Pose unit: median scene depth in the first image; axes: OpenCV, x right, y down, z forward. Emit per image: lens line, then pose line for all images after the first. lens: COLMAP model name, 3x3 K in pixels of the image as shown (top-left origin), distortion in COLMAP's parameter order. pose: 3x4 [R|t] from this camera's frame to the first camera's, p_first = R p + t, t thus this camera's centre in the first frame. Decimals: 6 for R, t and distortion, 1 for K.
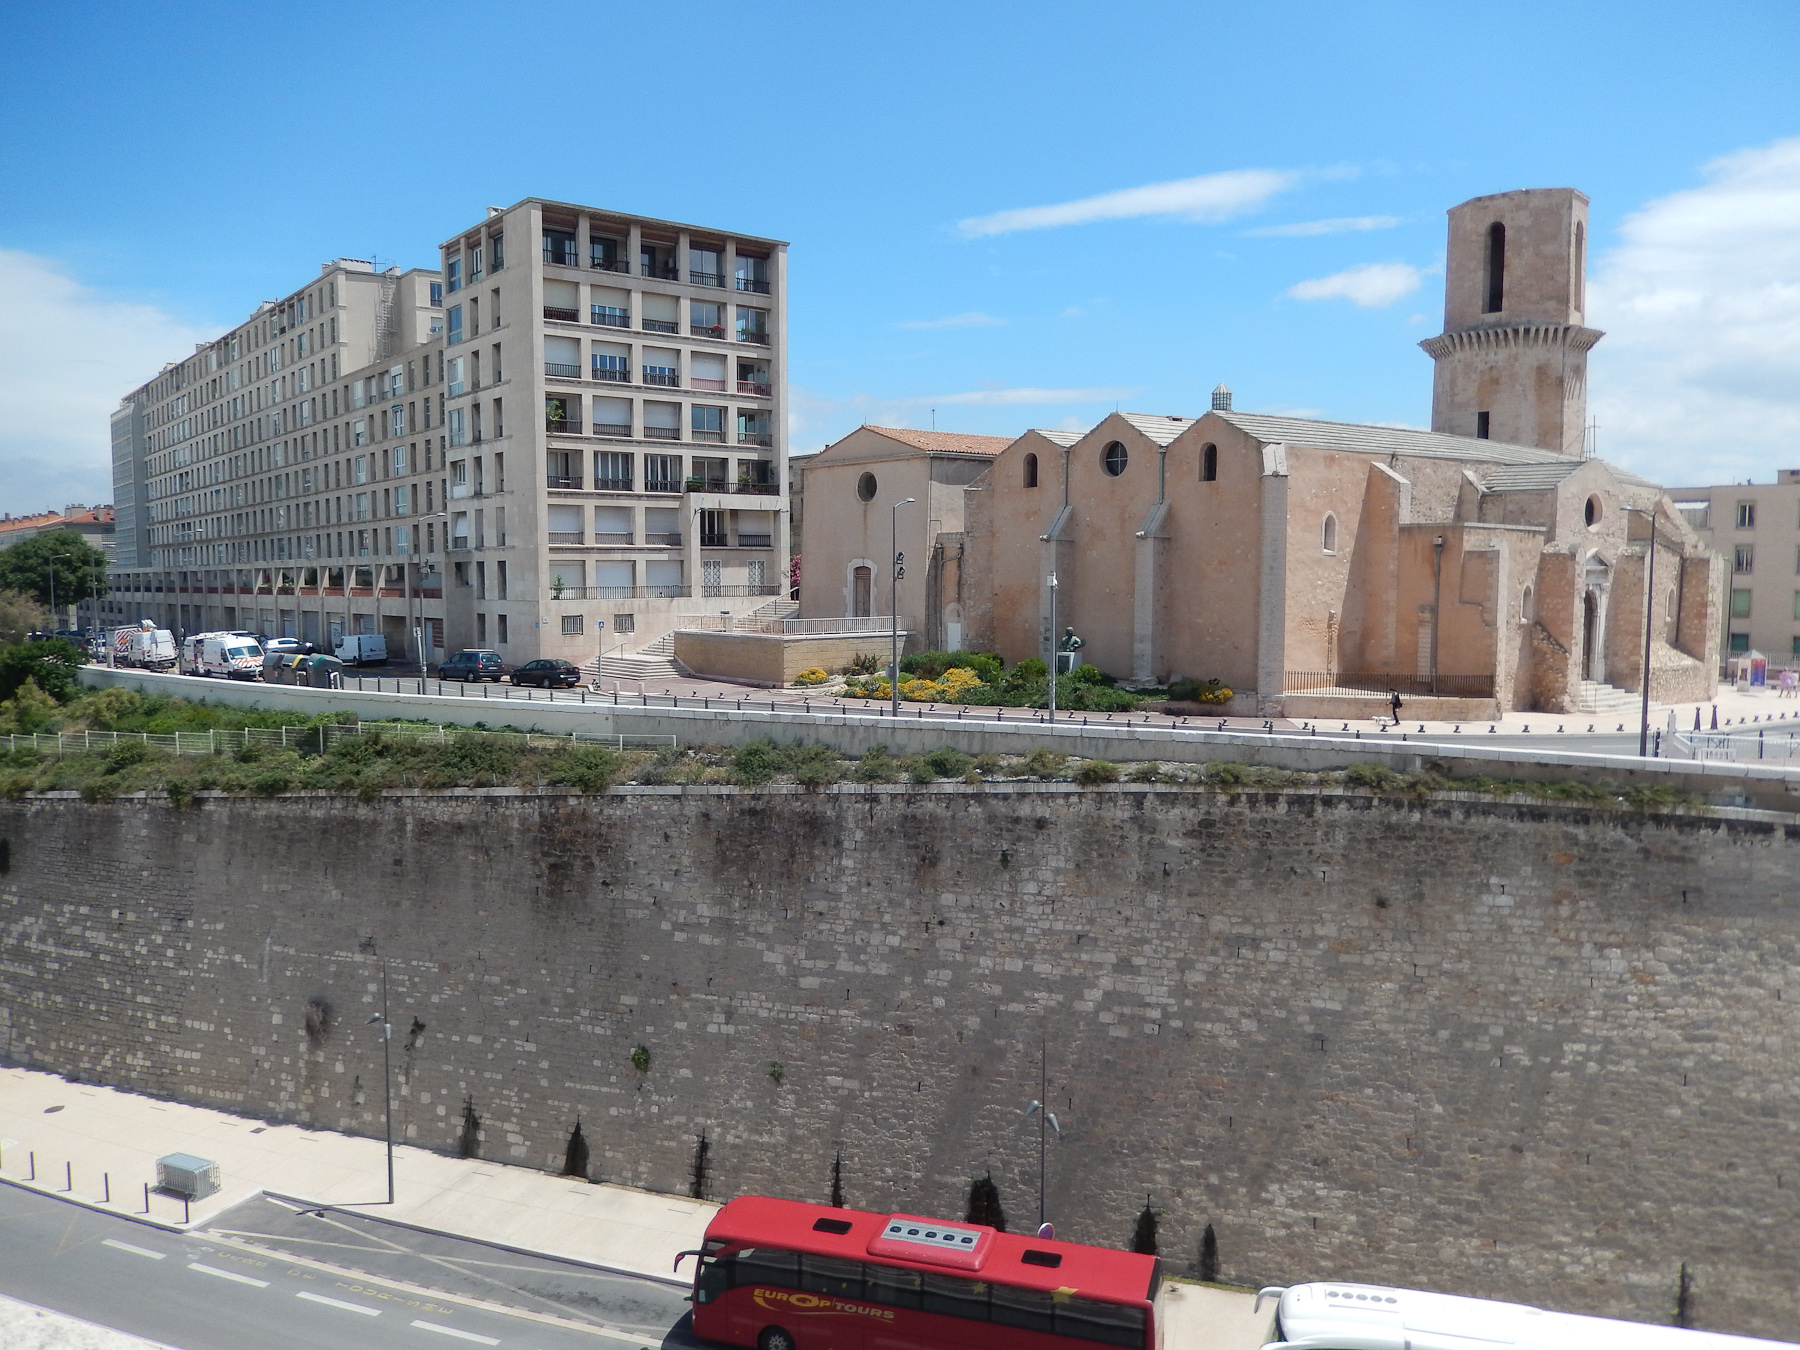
lens RADIAL K [[1340.0, 0, 886.1], [0, 1340.0, 651.9], [0, 0, 1]] dist [-0.003267, 0.001588]
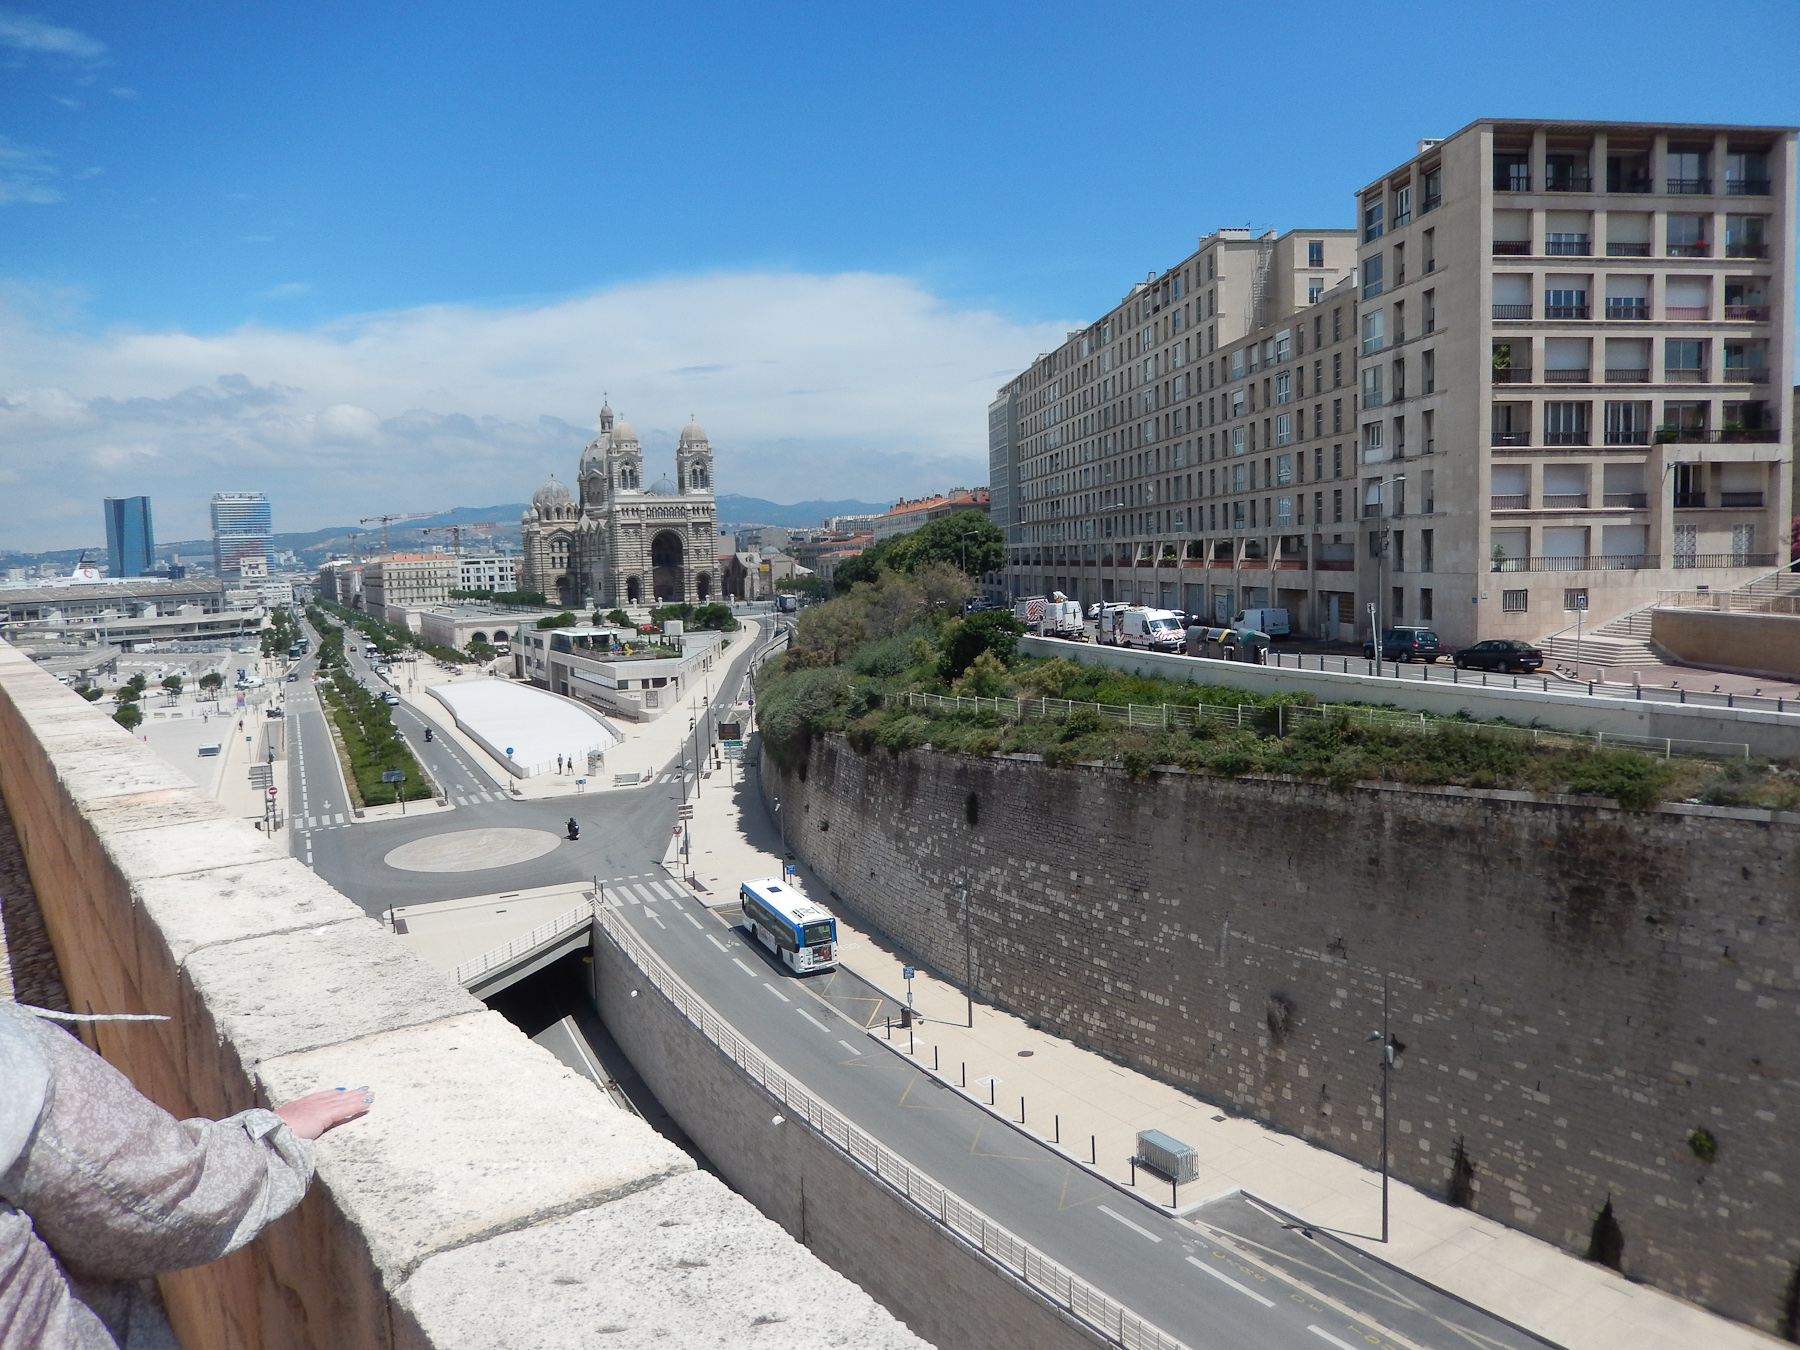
lens RADIAL K [[1340.0, 0, 894.6], [0, 1340.0, 644.9], [0, 0, 1]] dist [-0.003267, 0.001588]
pose [[0.840089, 0.028439, -0.541703, -0.174130], [-0.018227, 0.999541, 0.024209, -0.008953], [0.542143, -0.010464, 0.840221, 0.063647]]
